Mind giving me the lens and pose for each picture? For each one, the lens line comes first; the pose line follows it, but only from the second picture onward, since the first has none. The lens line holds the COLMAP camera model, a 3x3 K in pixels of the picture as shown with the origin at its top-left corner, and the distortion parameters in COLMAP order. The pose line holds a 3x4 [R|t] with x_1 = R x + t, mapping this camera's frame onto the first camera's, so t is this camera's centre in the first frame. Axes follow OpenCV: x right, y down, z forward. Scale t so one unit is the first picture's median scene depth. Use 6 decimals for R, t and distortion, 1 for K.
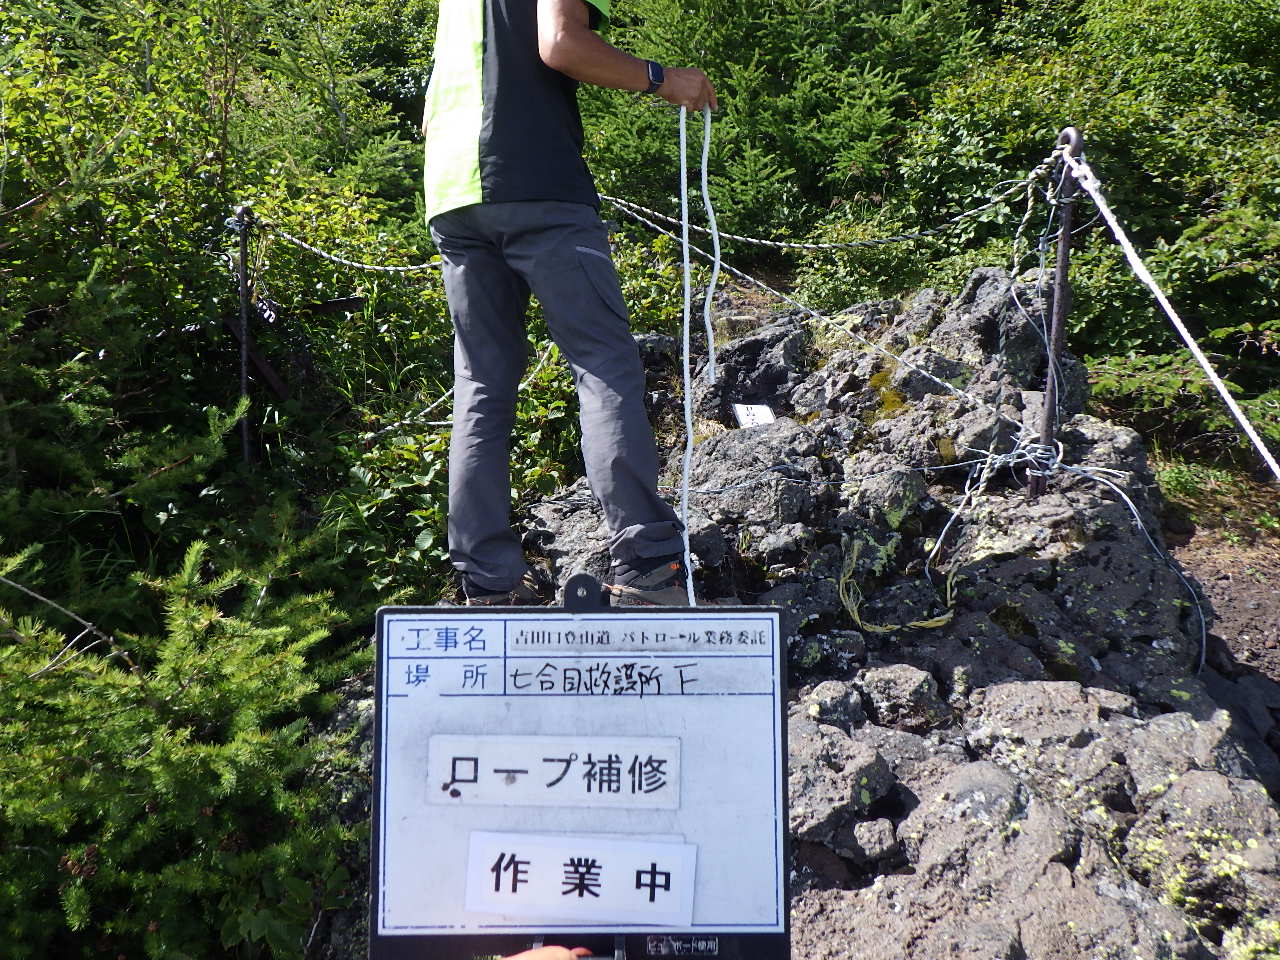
lens RADIAL K [[1053.2, 0, 641.7], [0, 1053.2, 453.9], [0, 0, 1]] dist [-0.008962, 0.004380]
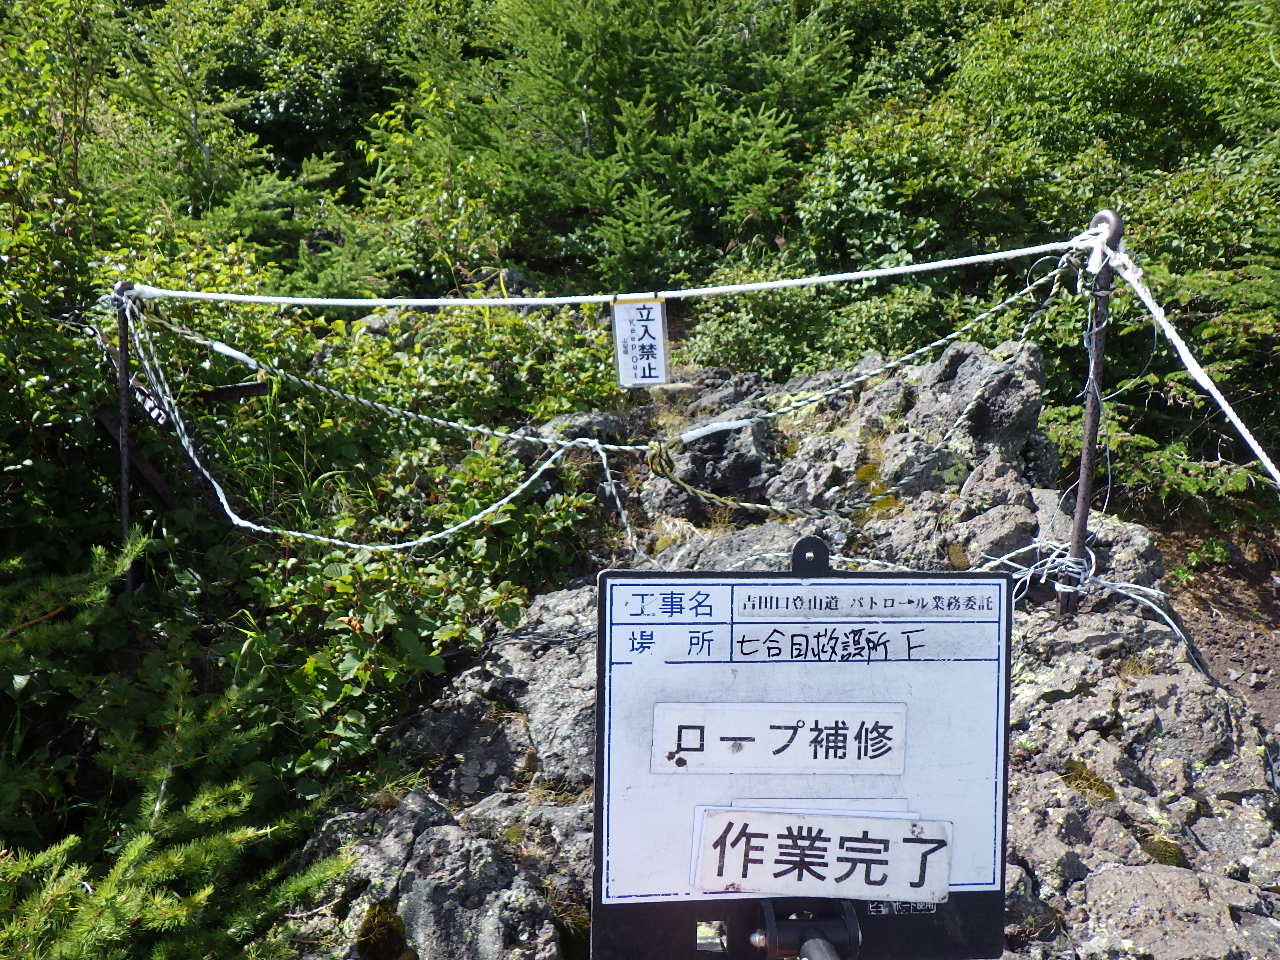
lens RADIAL K [[1053.2, 0, 641.7], [0, 1053.2, 453.9], [0, 0, 1]] dist [-0.008962, 0.004380]
pose [[0.990673, -0.018470, 0.135002, -0.081845], [0.021464, 0.999554, -0.020754, -0.067753], [-0.134559, 0.023459, 0.990628, 0.123626]]
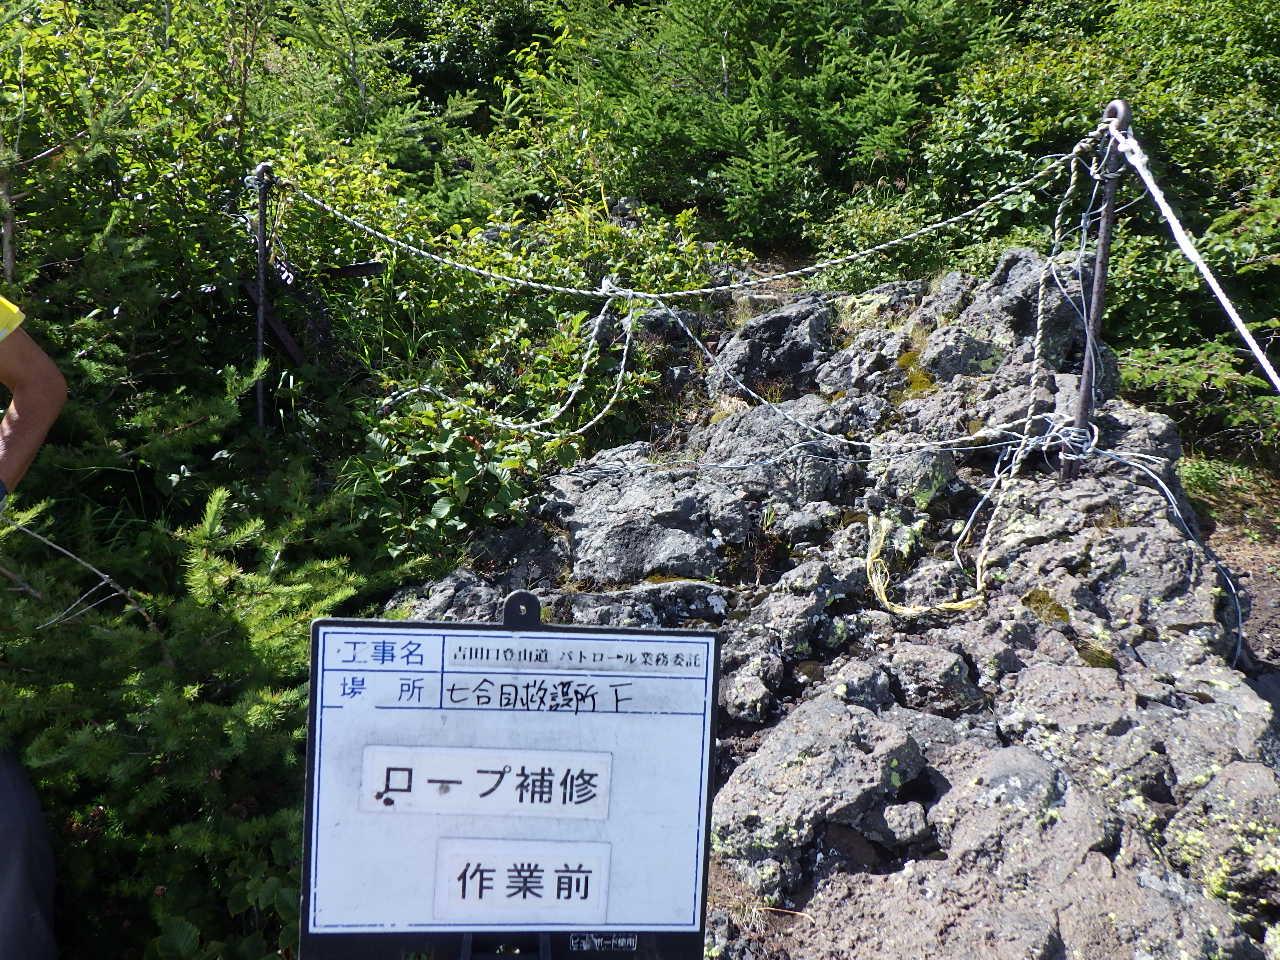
lens RADIAL K [[1053.2, 0, 641.7], [0, 1053.2, 453.9], [0, 0, 1]] dist [-0.008962, 0.004380]
pose [[0.999621, 0.026675, -0.006858, -0.011450], [-0.026588, 0.999569, 0.012463, 0.010902], [0.007188, -0.012276, 0.999899, 0.018038]]
